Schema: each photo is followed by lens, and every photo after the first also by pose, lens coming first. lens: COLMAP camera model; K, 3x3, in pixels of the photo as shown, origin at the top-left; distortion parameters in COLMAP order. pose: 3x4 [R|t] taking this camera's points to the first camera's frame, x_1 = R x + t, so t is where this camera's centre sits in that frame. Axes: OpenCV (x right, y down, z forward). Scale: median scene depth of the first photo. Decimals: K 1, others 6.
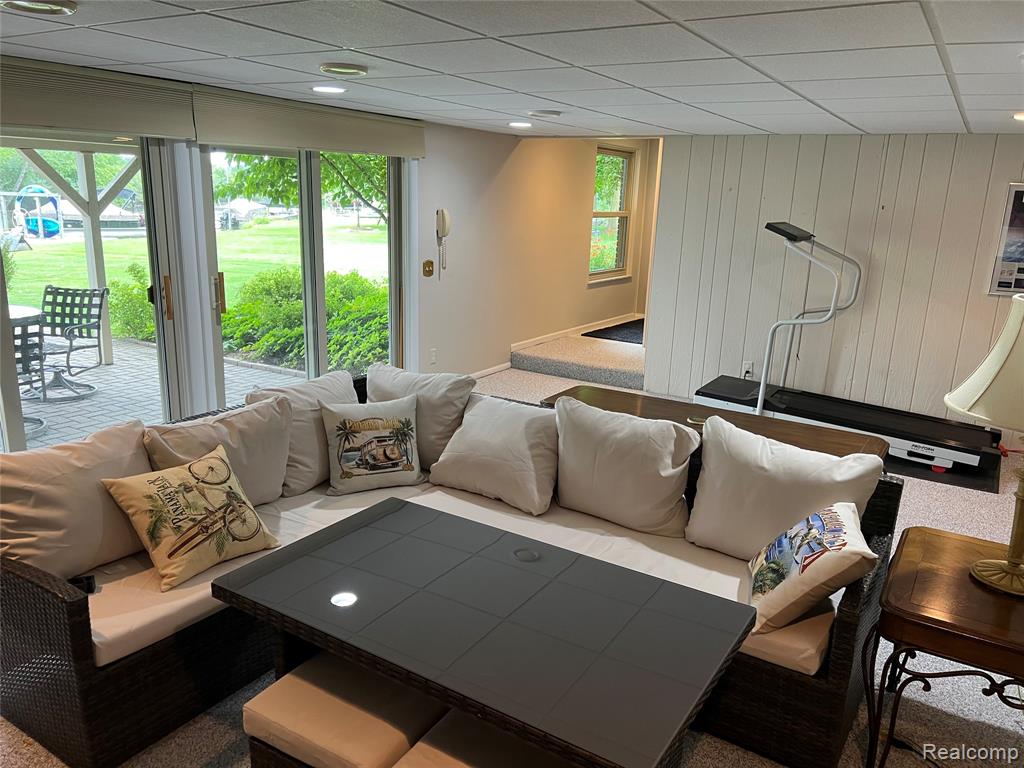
lens RADIAL K [[767.9, 0, 511.1], [0, 767.9, 389.4], [0, 0, 1]] dist [0.037837, -0.002851]
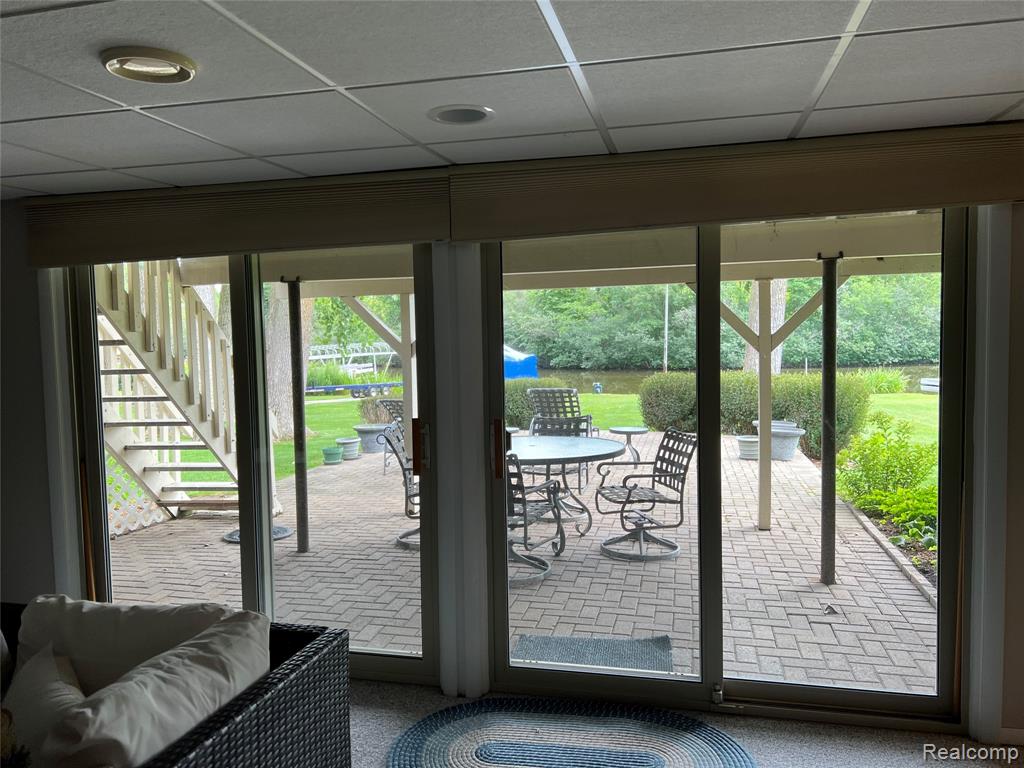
lens RADIAL K [[767.9, 0, 510.1], [0, 767.9, 379.0], [0, 0, 1]] dist [0.037837, -0.002851]
pose [[0.308016, 0.016497, -0.951238, 0.200881], [-0.202269, 0.978127, -0.048532, -0.111224], [0.929631, 0.207355, 0.304616, 0.565085]]
